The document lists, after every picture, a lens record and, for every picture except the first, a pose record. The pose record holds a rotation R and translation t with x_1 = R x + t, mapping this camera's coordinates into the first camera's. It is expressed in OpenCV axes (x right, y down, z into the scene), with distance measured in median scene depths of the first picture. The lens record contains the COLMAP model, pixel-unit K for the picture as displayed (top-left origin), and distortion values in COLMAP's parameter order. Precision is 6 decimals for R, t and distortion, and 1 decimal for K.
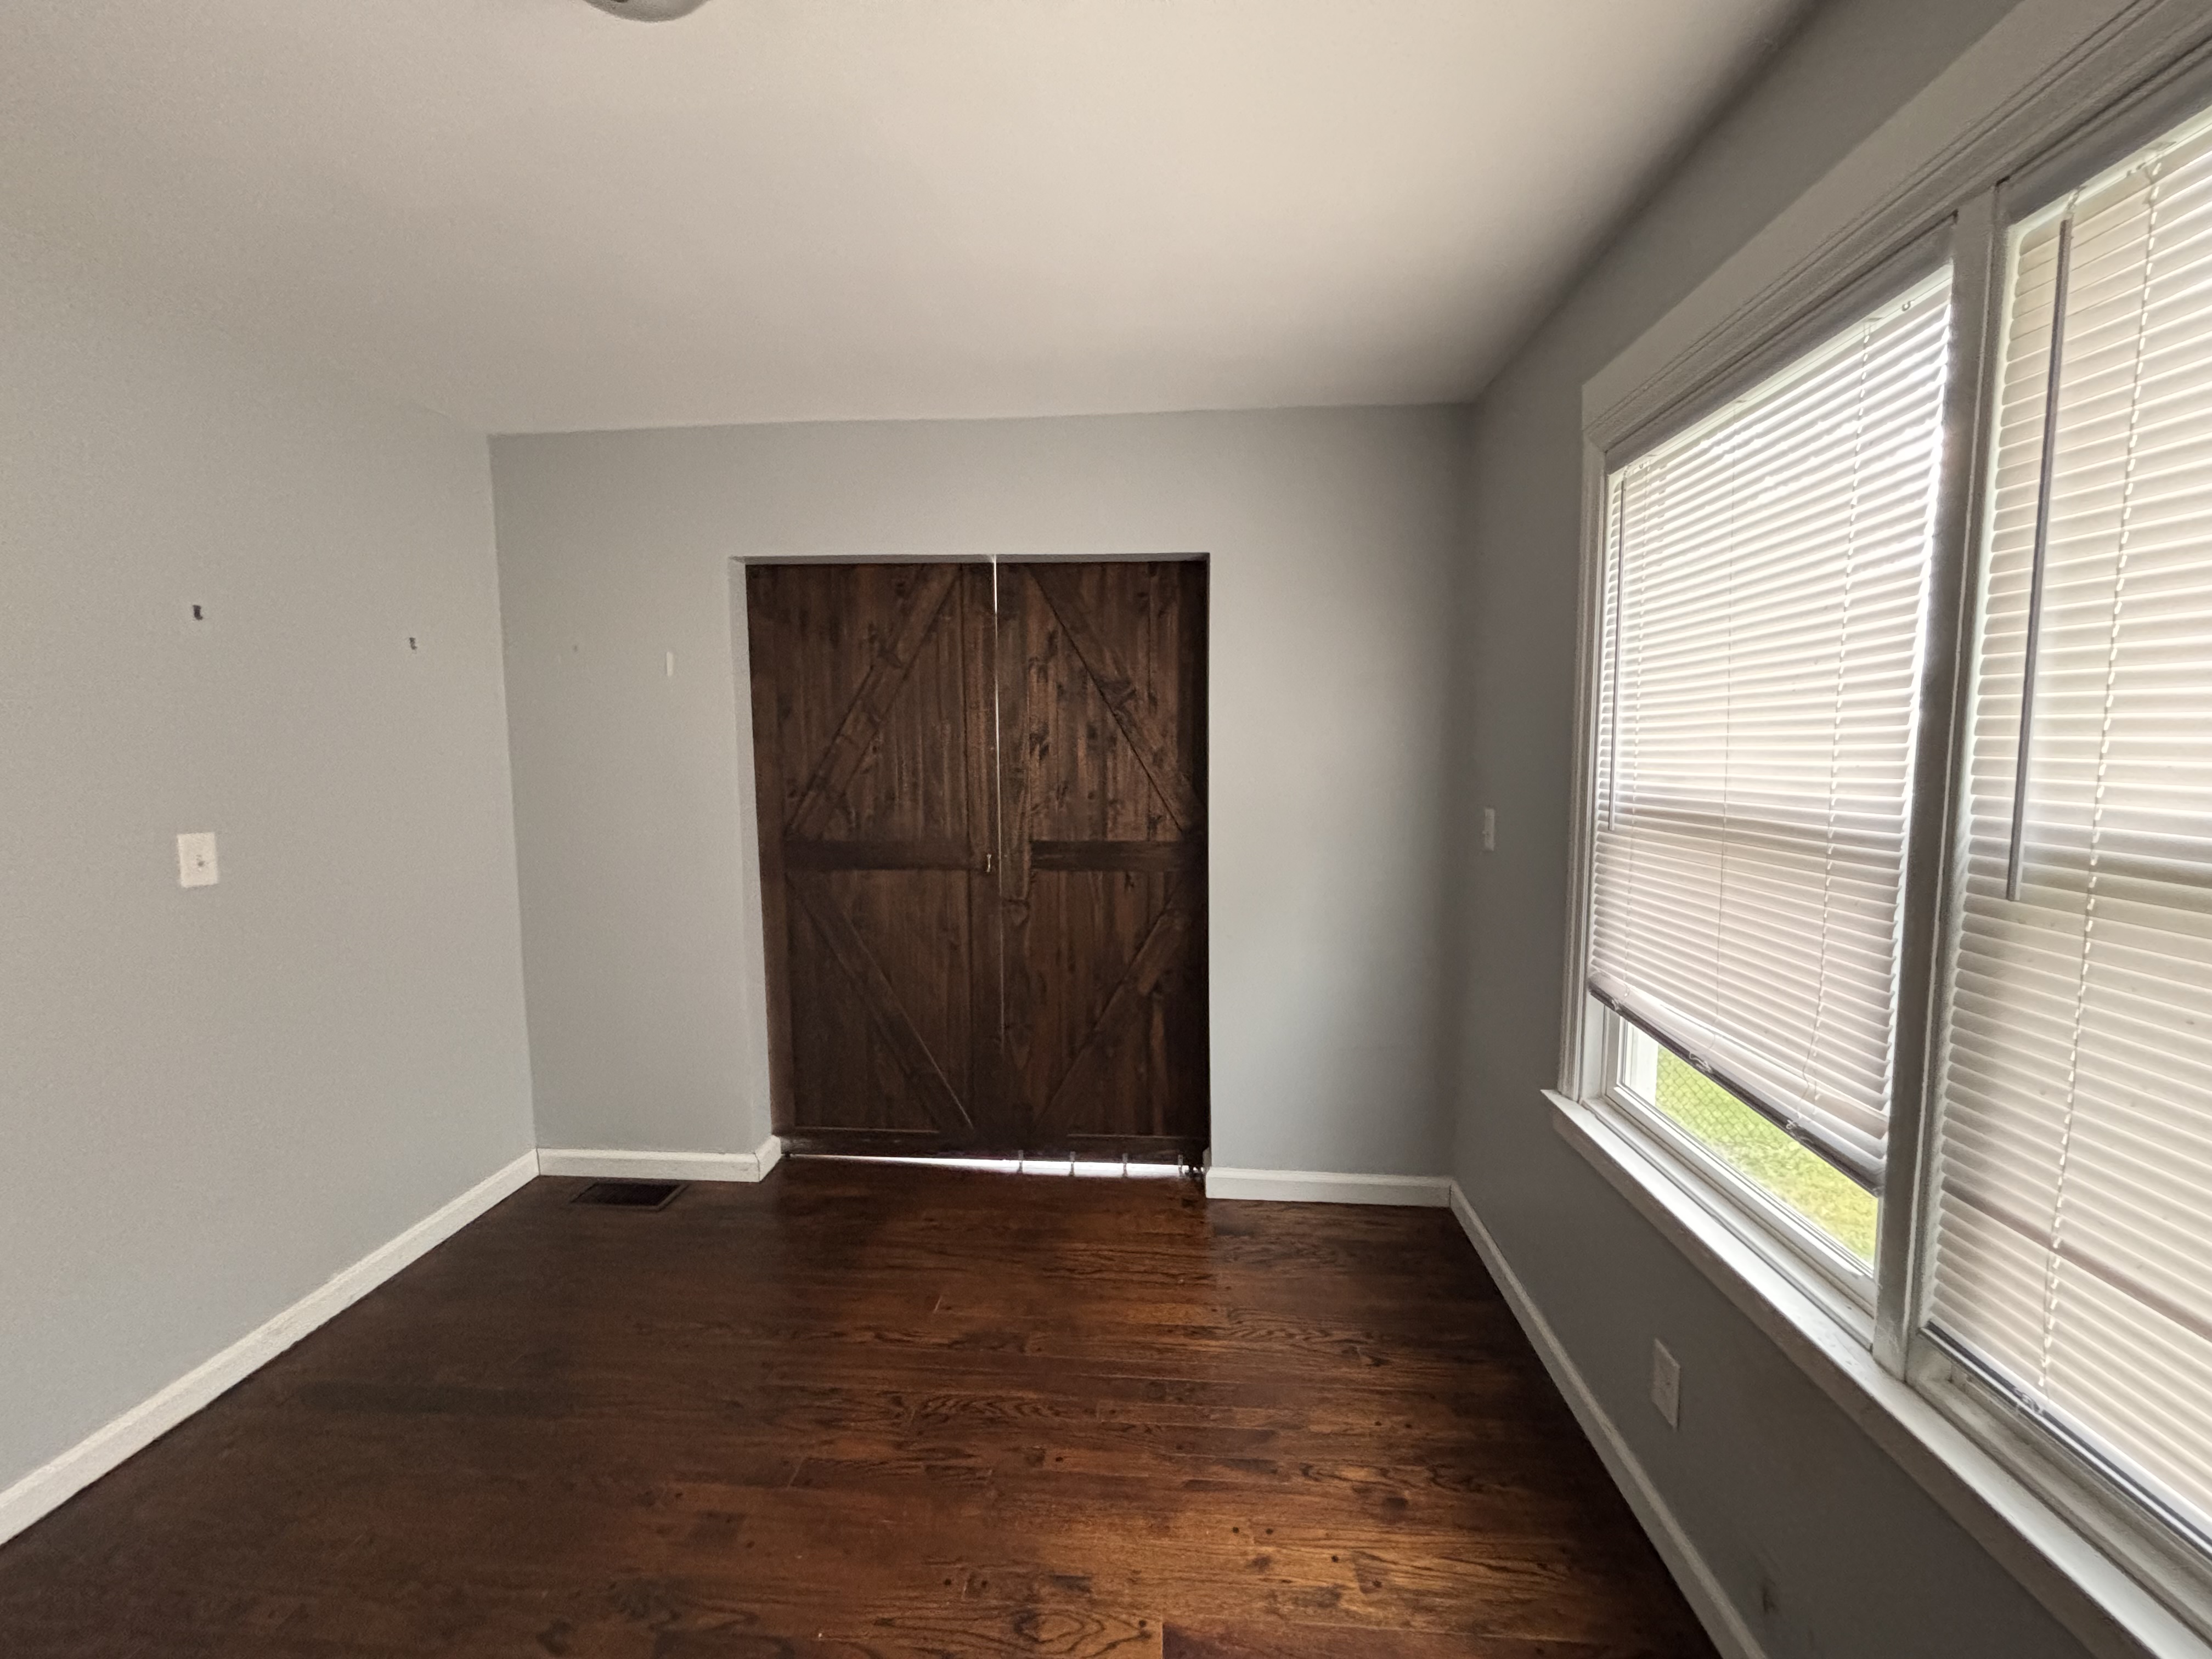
lens RADIAL K [[893.7, 0, 1103.6], [0, 893.7, 832.0], [0, 0, 1]] dist [-0.001435, 0.000878]
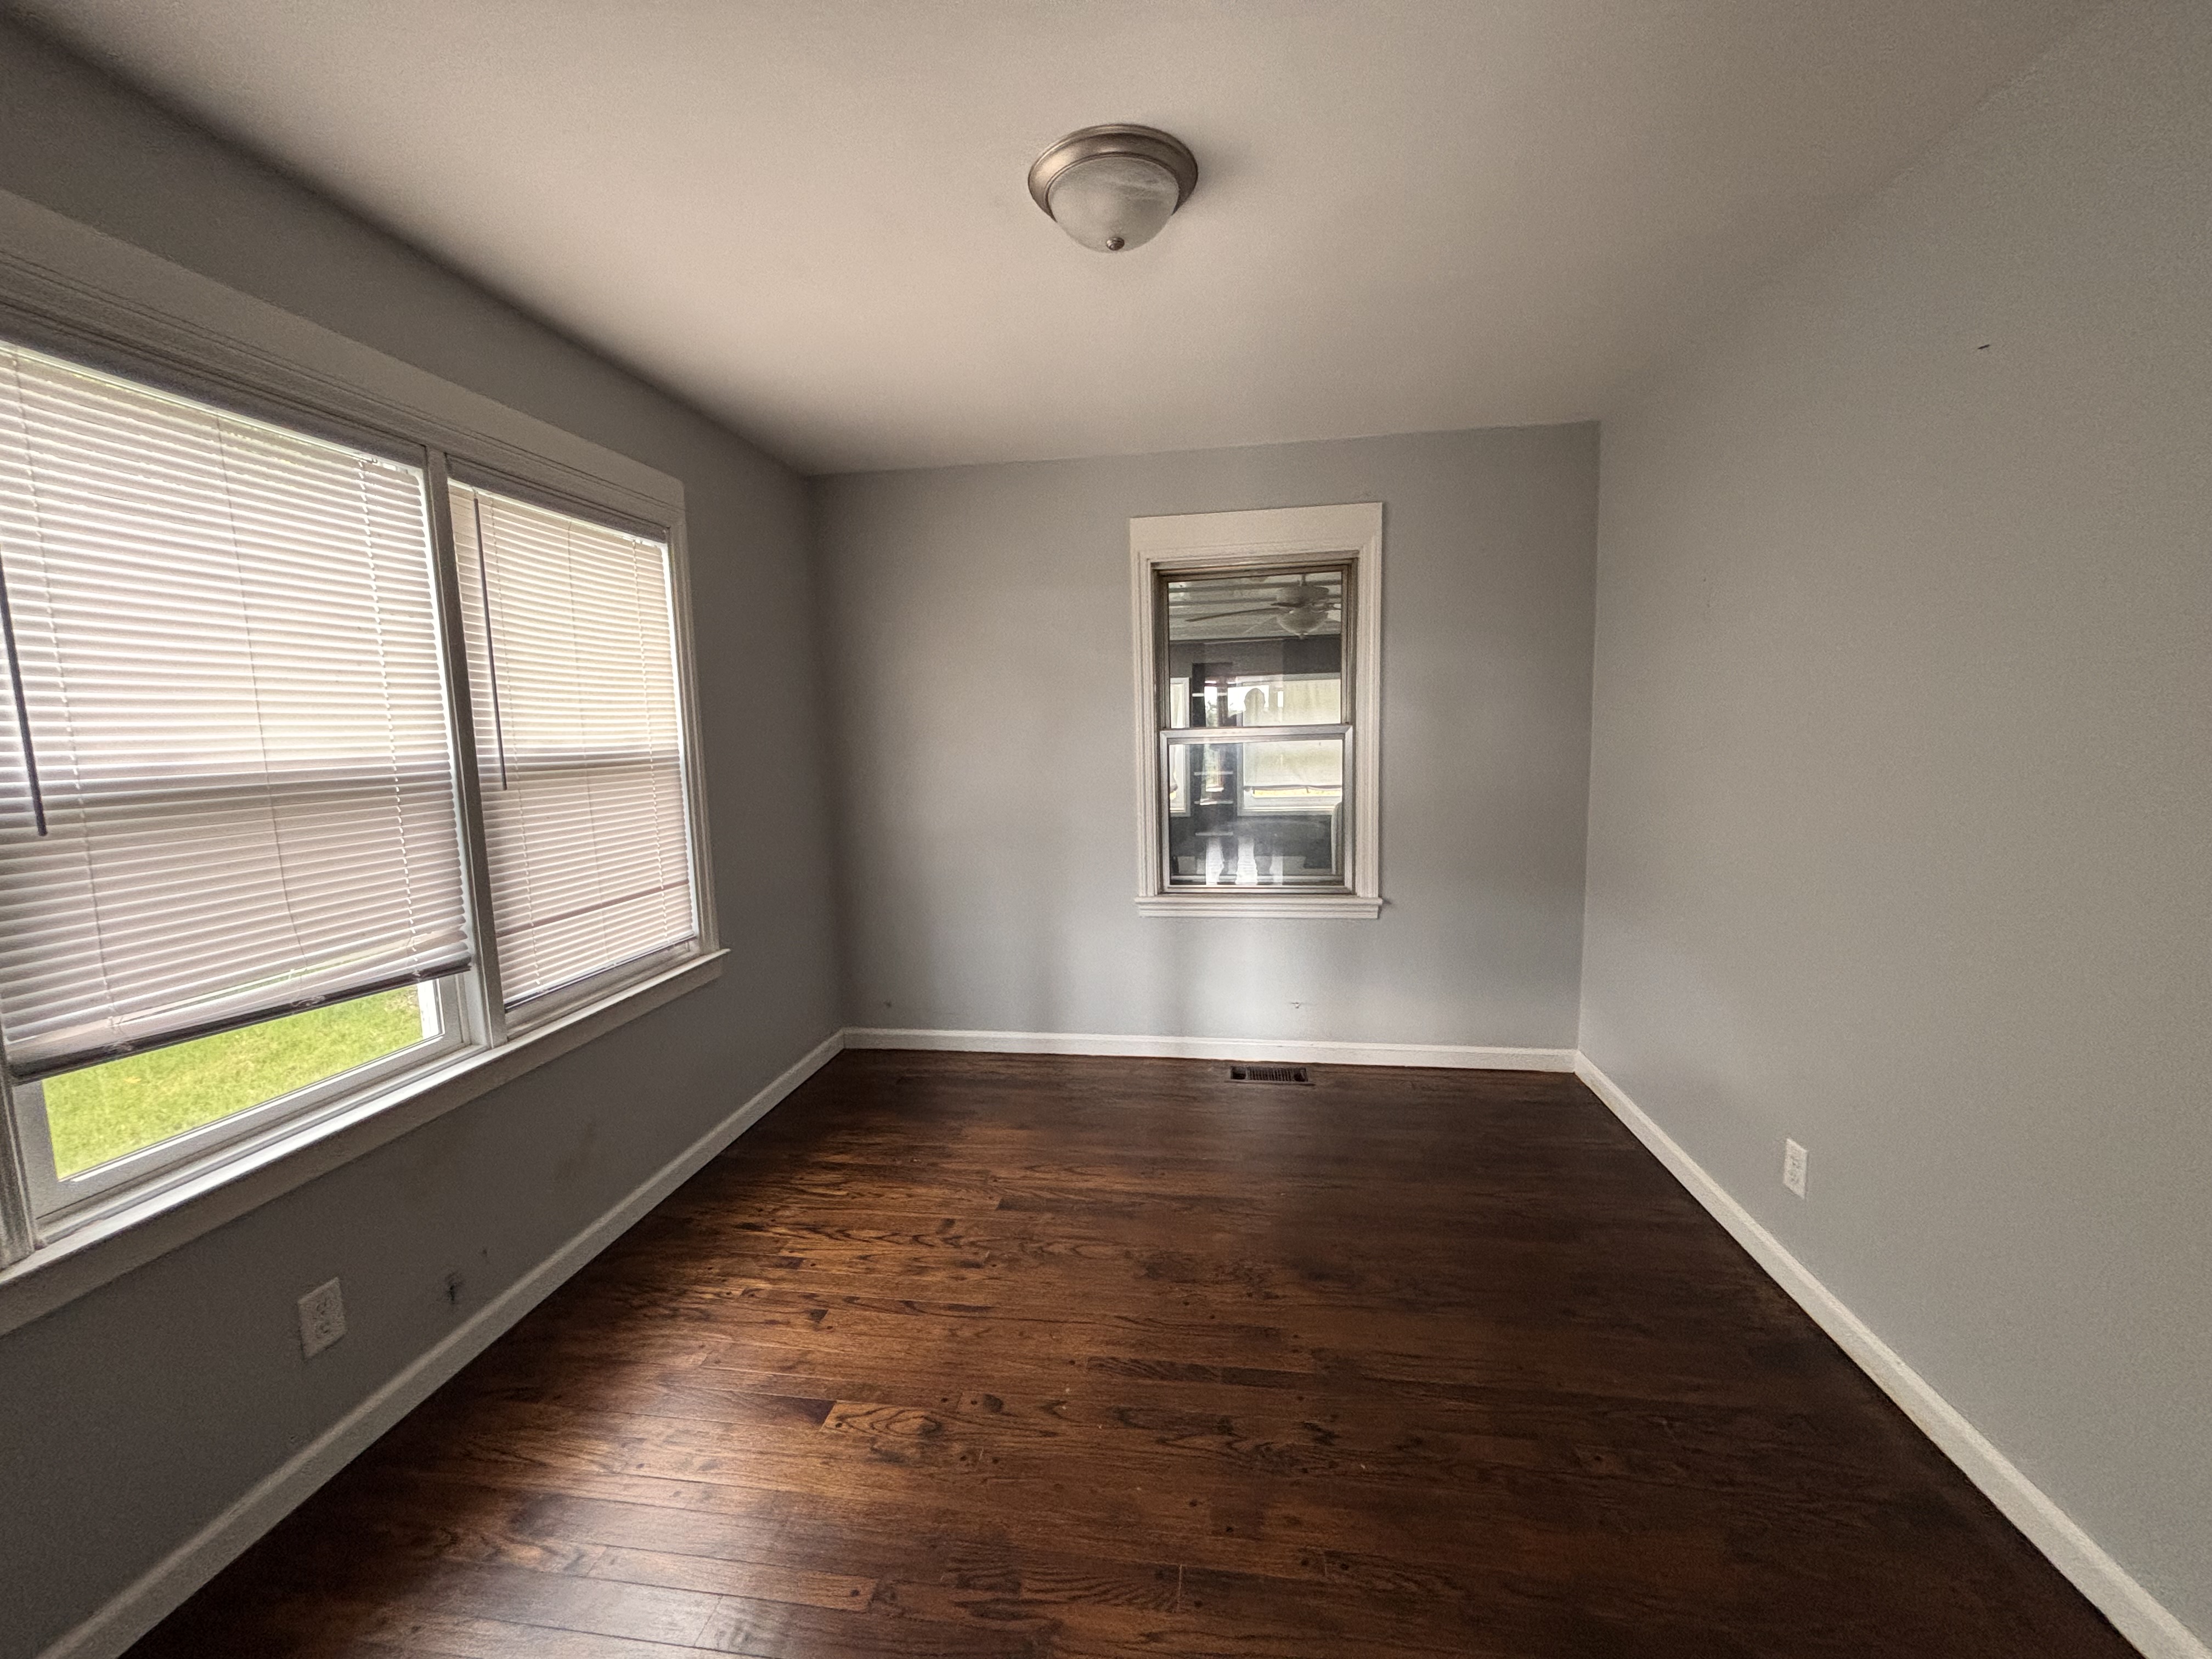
lens RADIAL K [[893.7, 0, 1106.1], [0, 893.7, 830.3], [0, 0, 1]] dist [-0.001435, 0.000878]
pose [[-0.996975, 0.026519, 0.073061, -0.494511], [0.041248, 0.977226, 0.208152, -0.170326], [-0.065877, 0.210536, -0.975364, 2.287442]]
